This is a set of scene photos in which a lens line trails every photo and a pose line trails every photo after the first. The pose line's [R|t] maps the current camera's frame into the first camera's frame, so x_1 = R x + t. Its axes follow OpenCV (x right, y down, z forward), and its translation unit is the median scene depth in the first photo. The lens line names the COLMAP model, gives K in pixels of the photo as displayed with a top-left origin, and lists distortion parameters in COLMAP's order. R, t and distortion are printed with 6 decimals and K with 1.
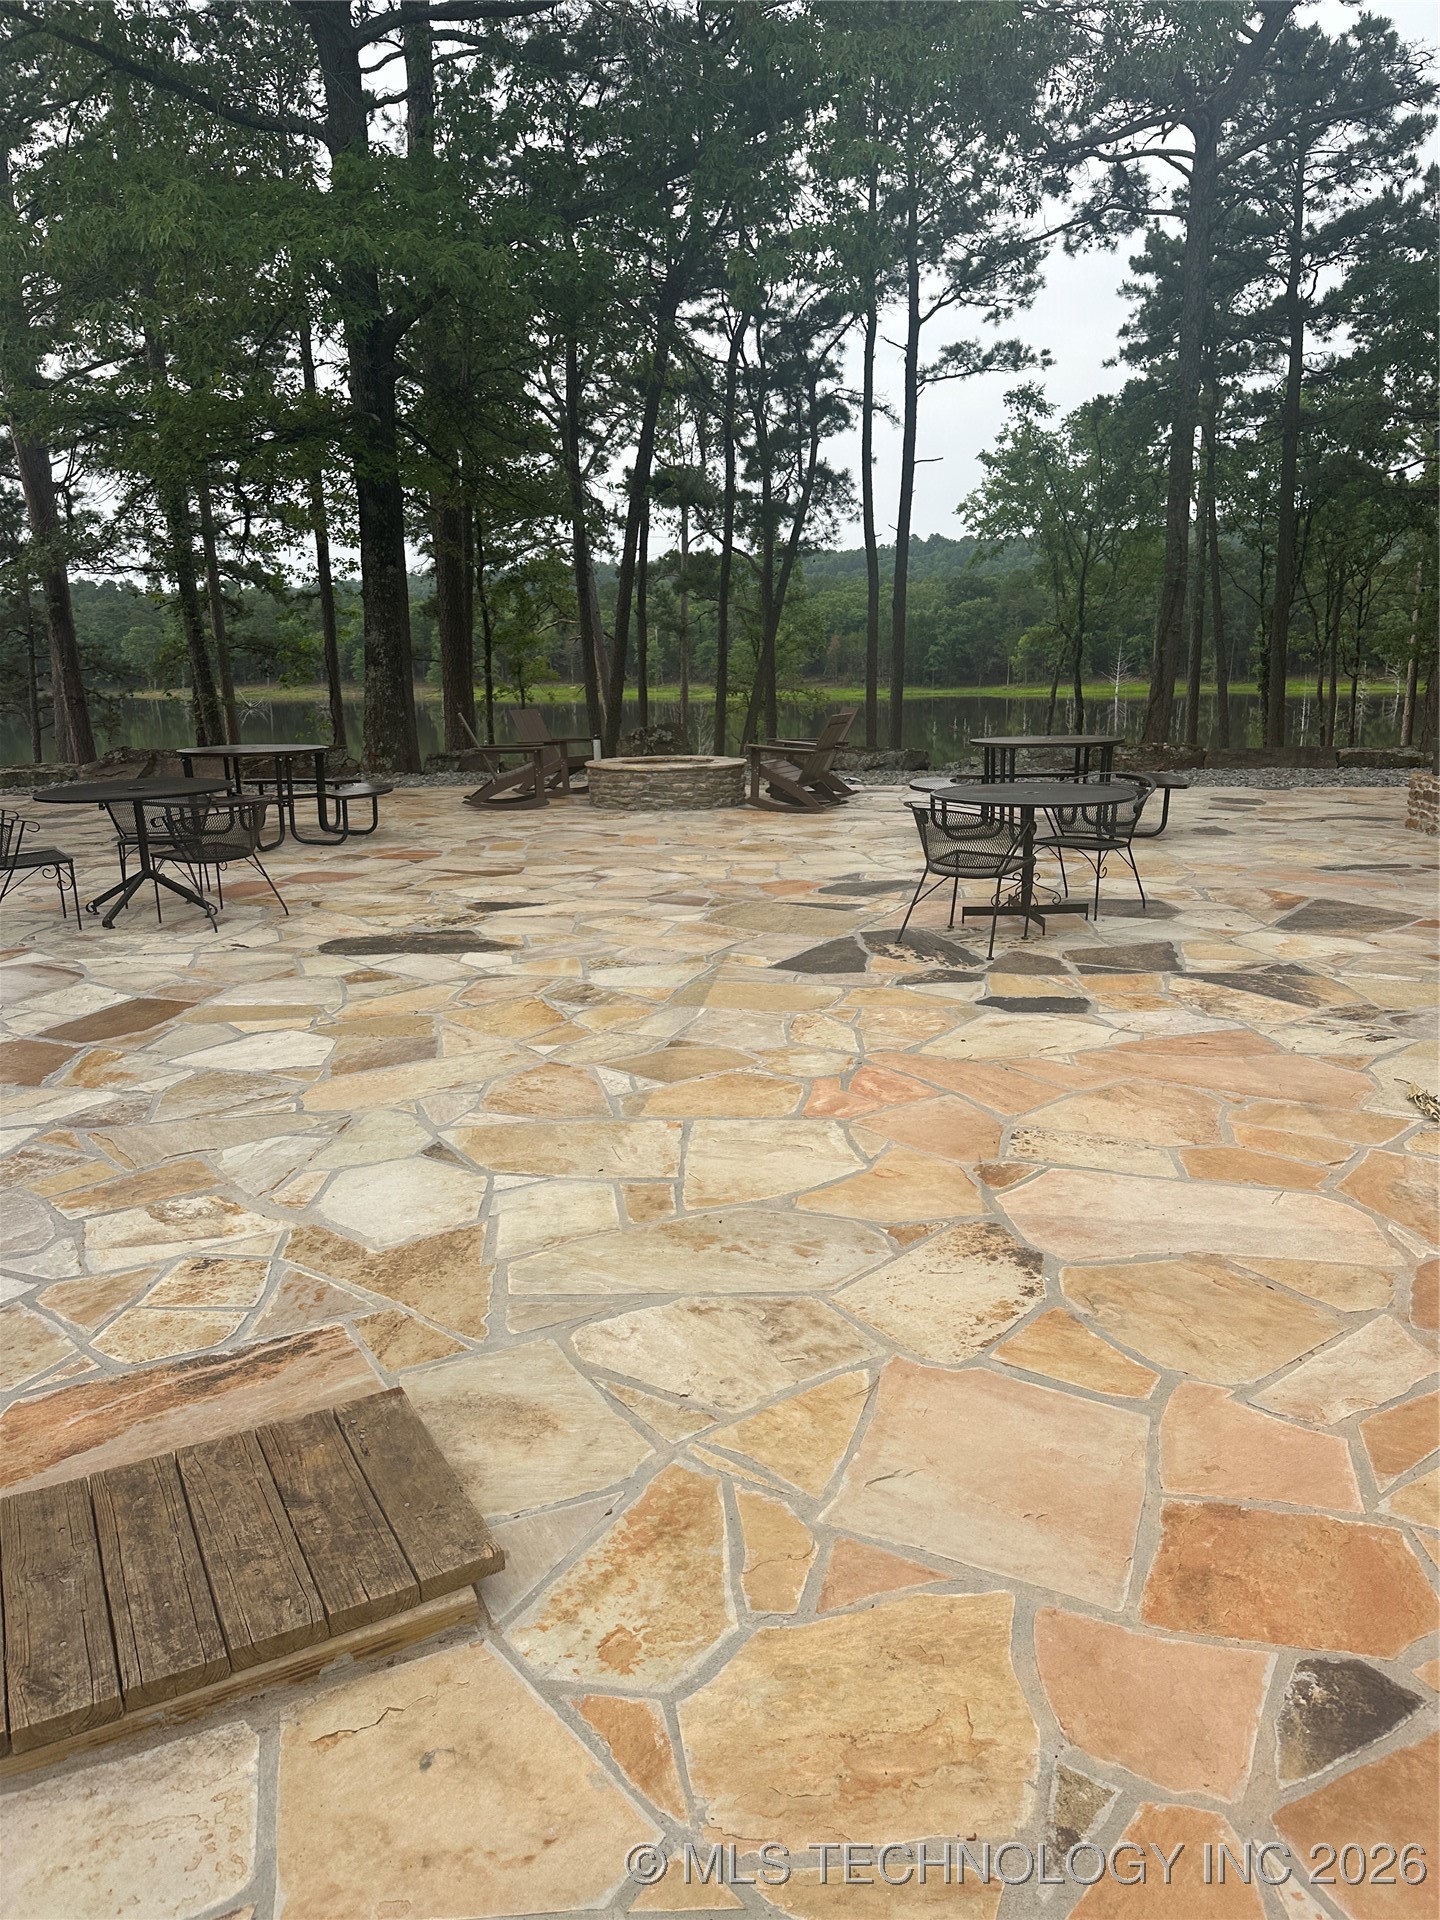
lens RADIAL K [[1313.3, 0, 722.7], [0, 1313.3, 960.9], [0, 0, 1]] dist [0.007090, -0.015228]
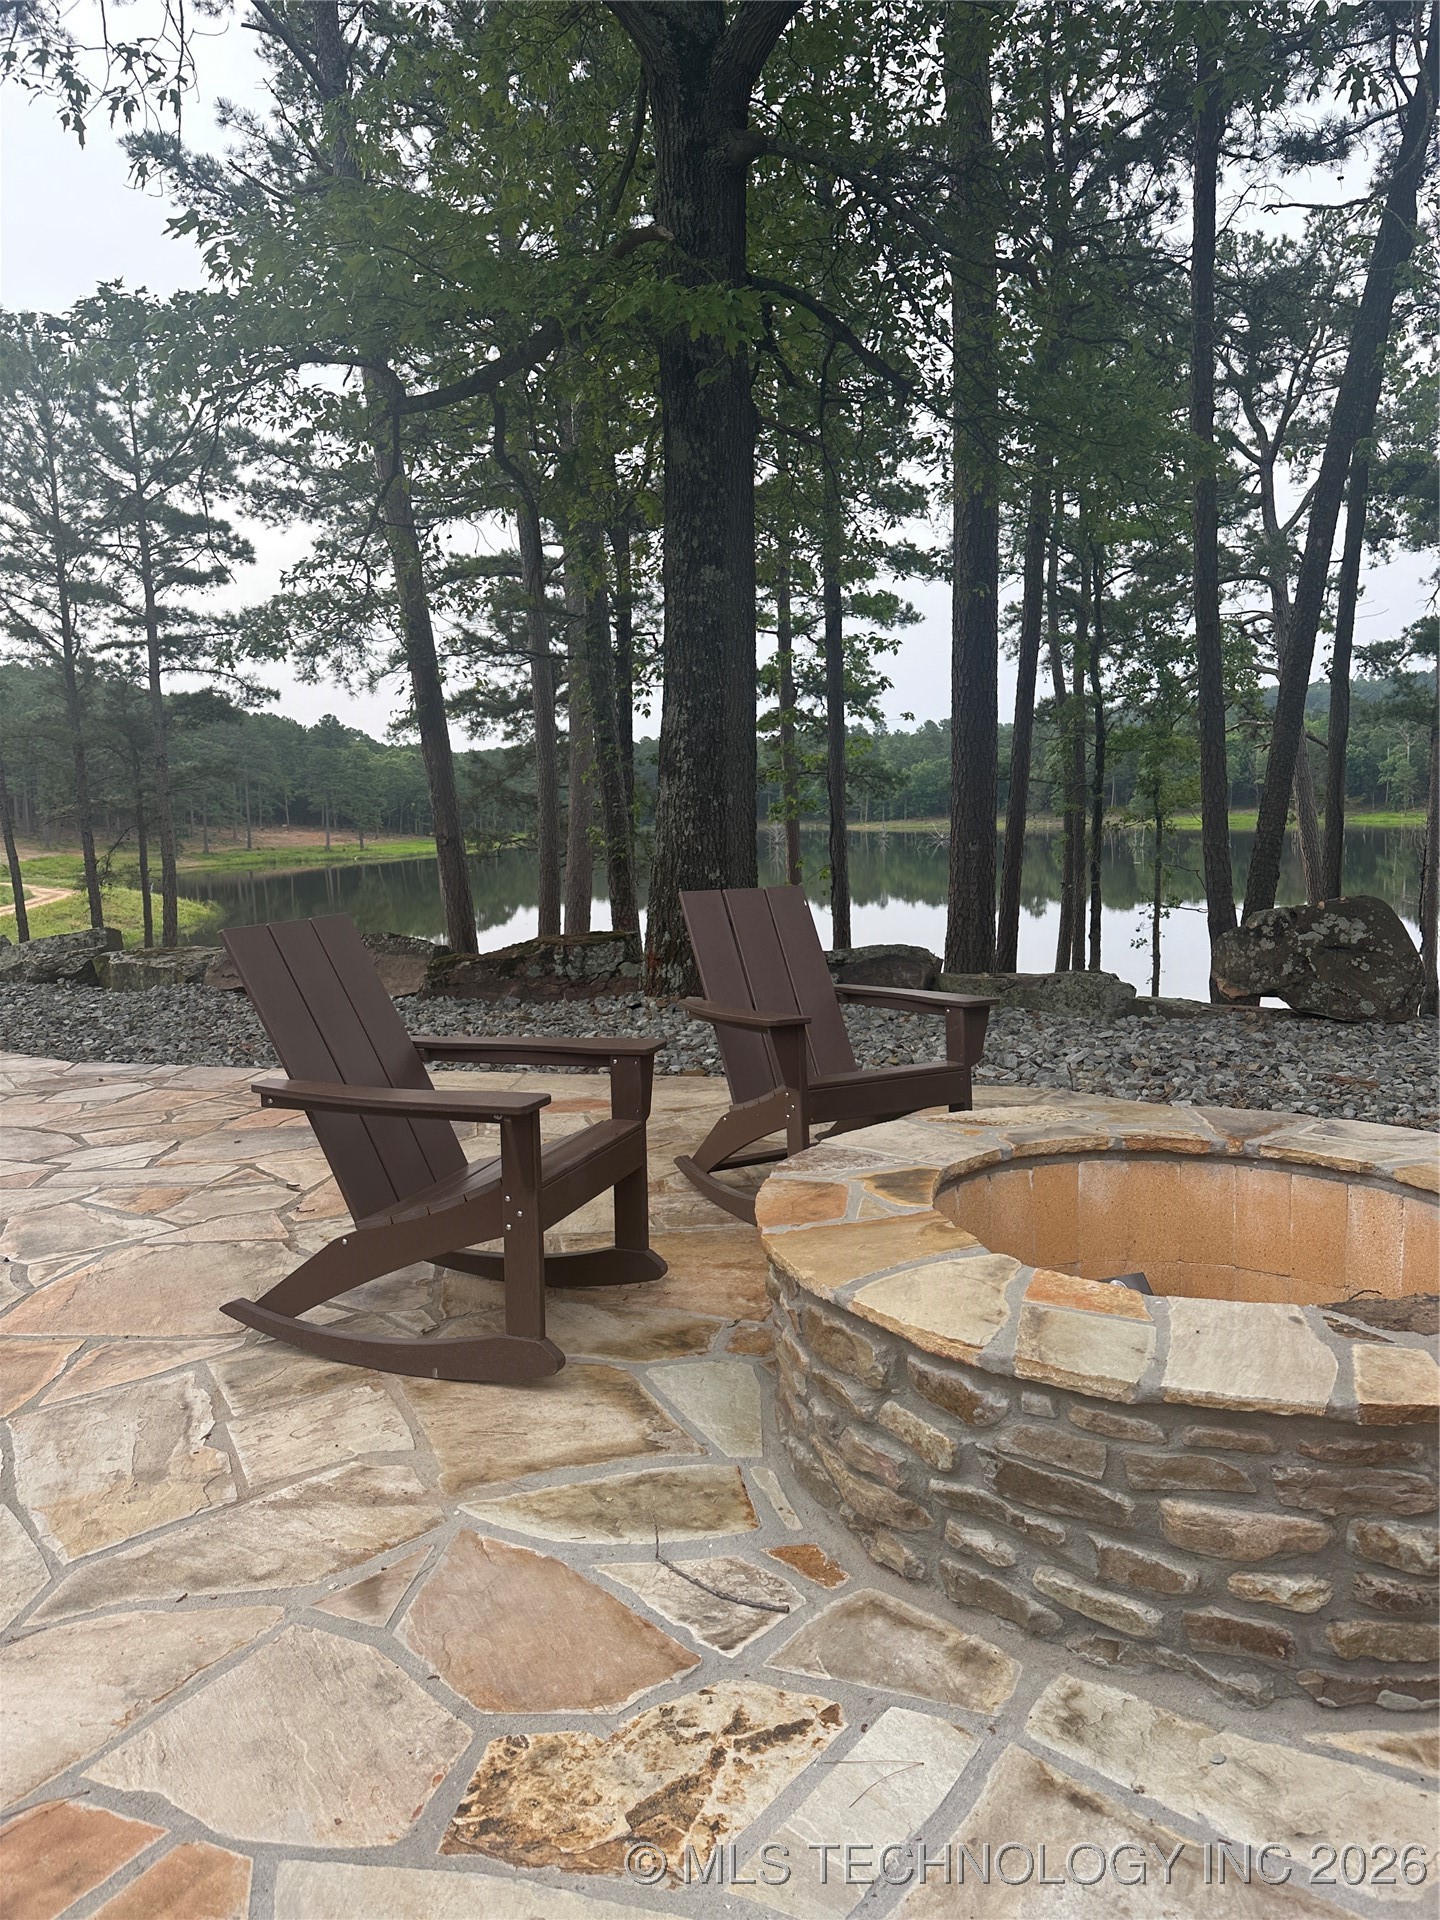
lens RADIAL K [[1313.3, 0, 716.5], [0, 1313.3, 963.7], [0, 0, 1]] dist [0.007090, -0.015228]
pose [[0.862201, 0.041925, -0.504828, -0.005372], [-0.089298, 0.993542, -0.070001, -0.083084], [0.498633, 0.105436, 0.860377, 0.404521]]
